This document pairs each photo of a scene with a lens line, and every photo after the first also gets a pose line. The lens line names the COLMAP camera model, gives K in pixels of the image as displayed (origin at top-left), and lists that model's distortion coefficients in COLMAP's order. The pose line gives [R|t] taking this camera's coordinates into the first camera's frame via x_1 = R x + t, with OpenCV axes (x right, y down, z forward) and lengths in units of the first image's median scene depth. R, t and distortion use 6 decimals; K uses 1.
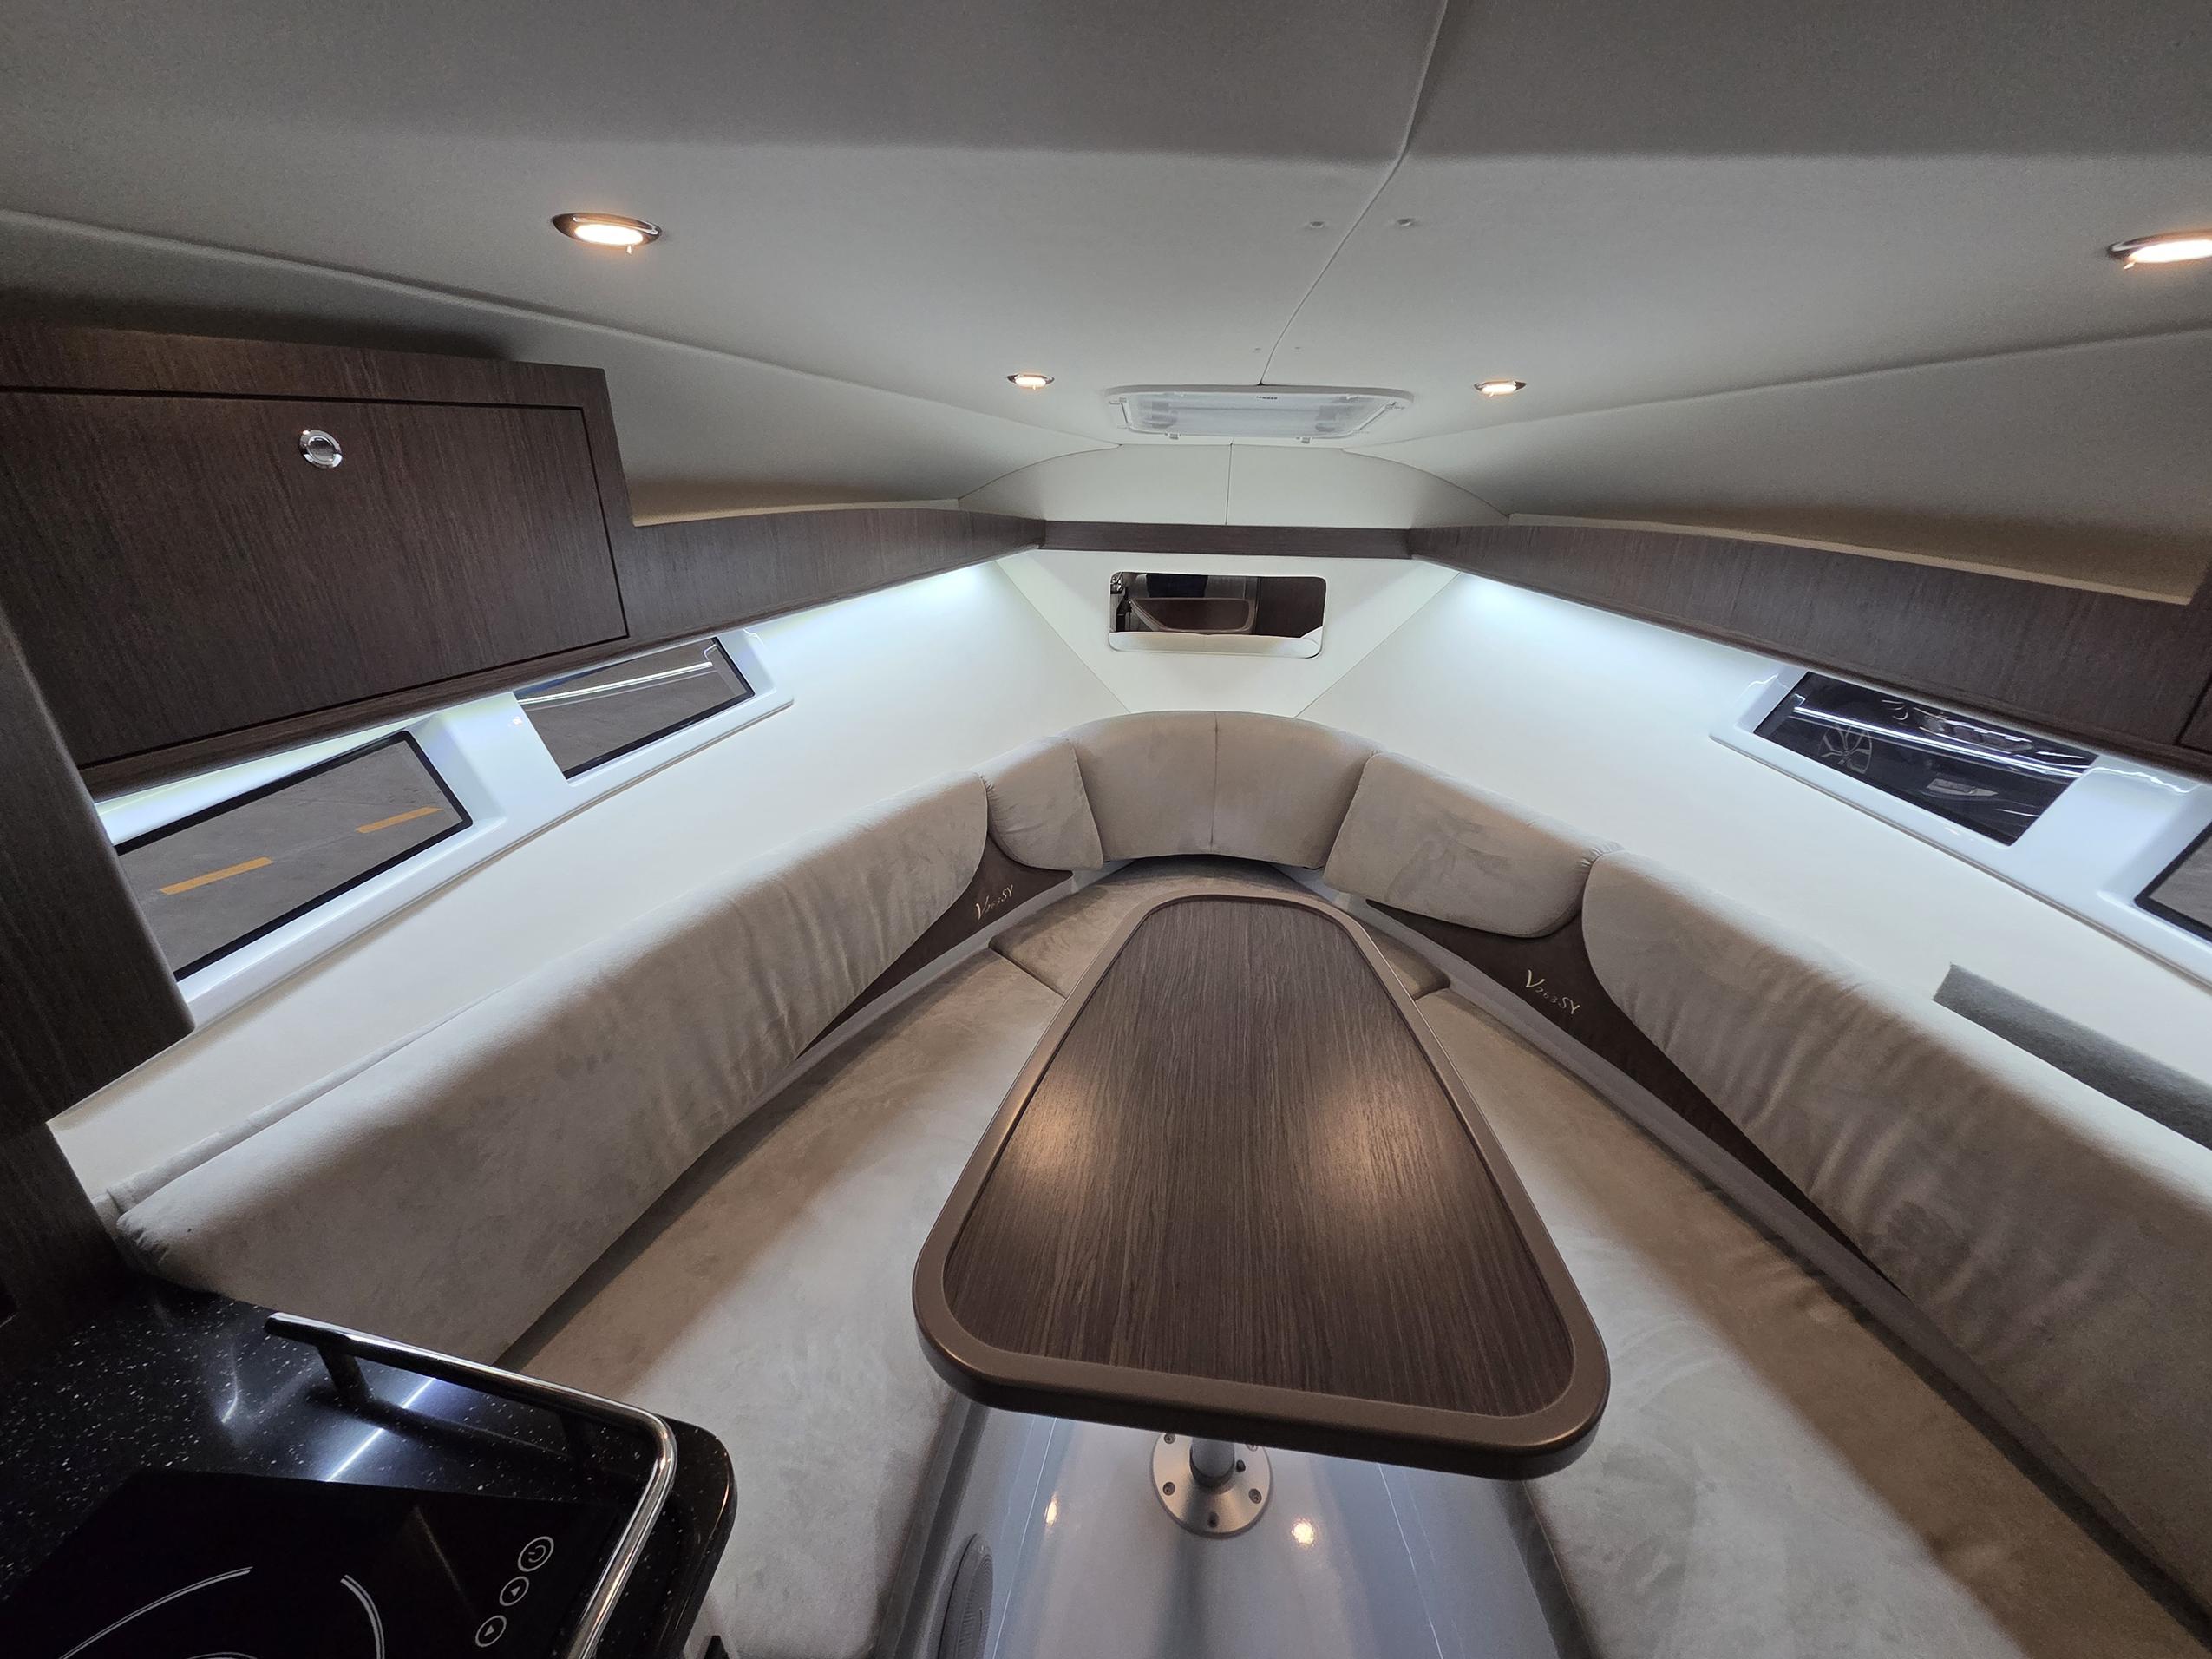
lens RADIAL K [[896.3, 0, 1112.8], [0, 896.3, 834.0], [0, 0, 1]] dist [-0.000584, -0.001176]
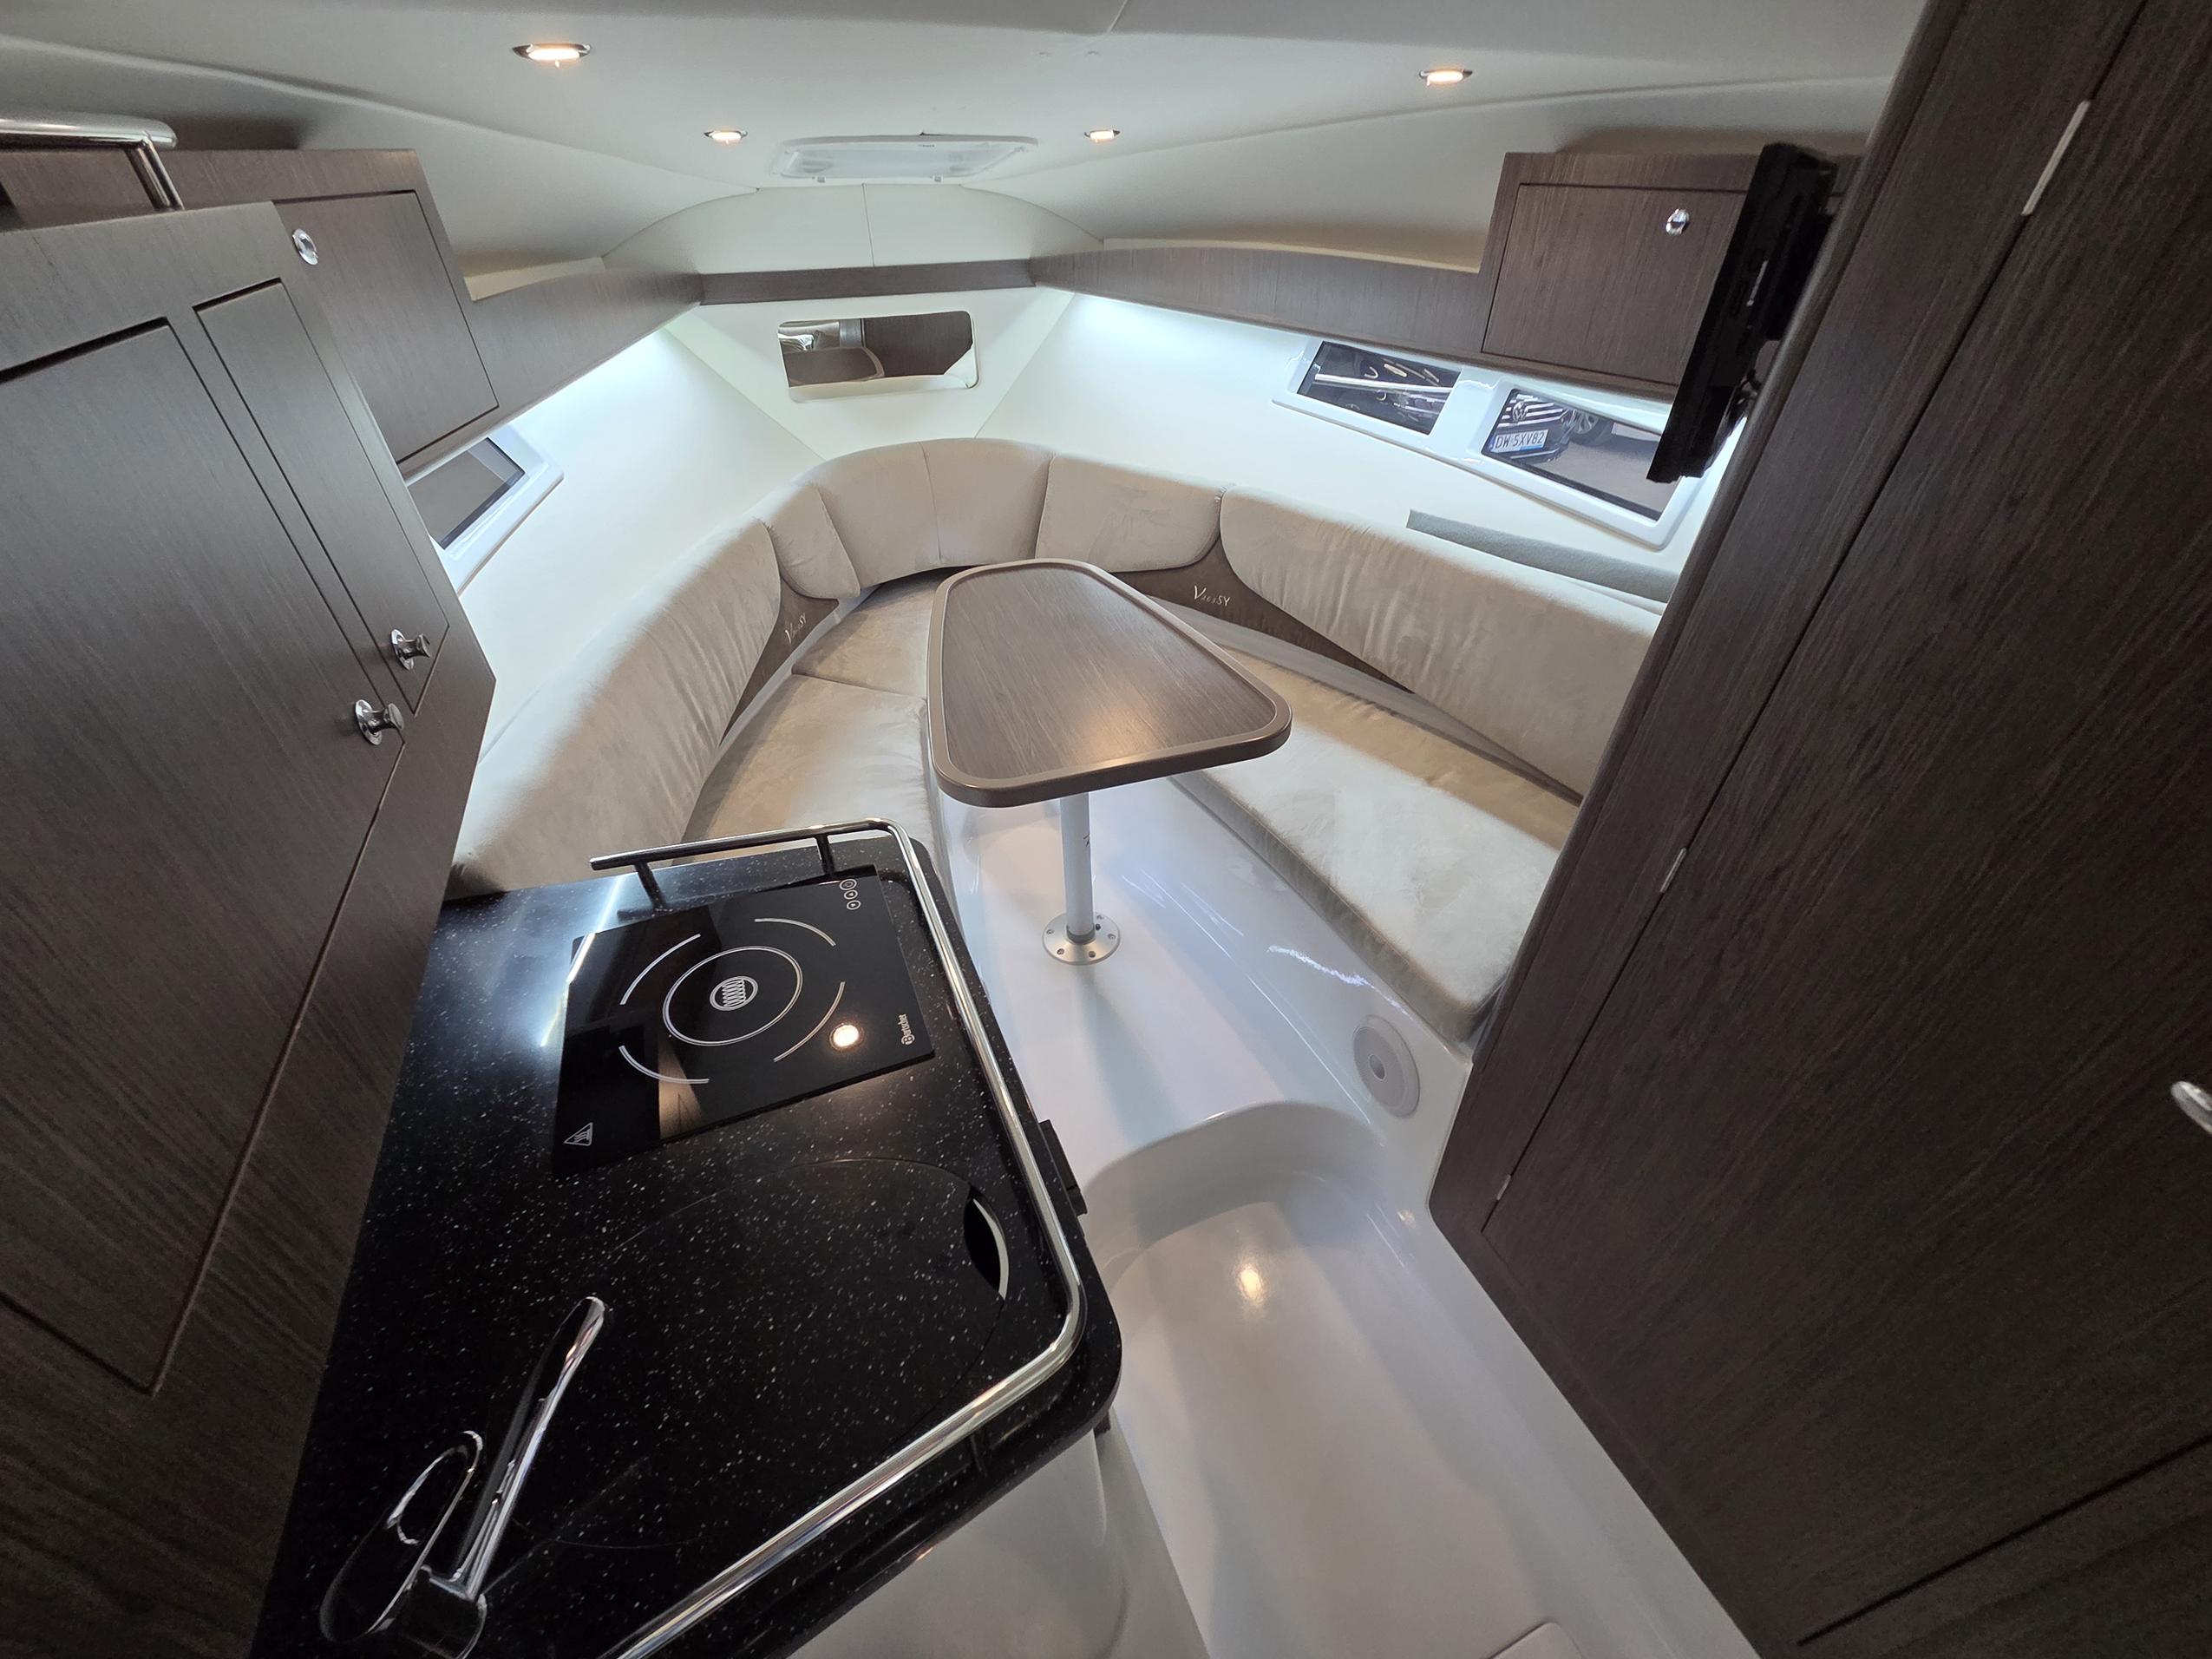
lens RADIAL K [[896.3, 0, 1112.8], [0, 896.3, 834.0], [0, 0, 1]] dist [-0.000584, -0.001176]
pose [[0.893320, -0.289976, 0.343356, -0.310888], [0.200986, 0.941107, 0.271885, 0.119111], [-0.401976, -0.173871, 0.898991, -0.379725]]
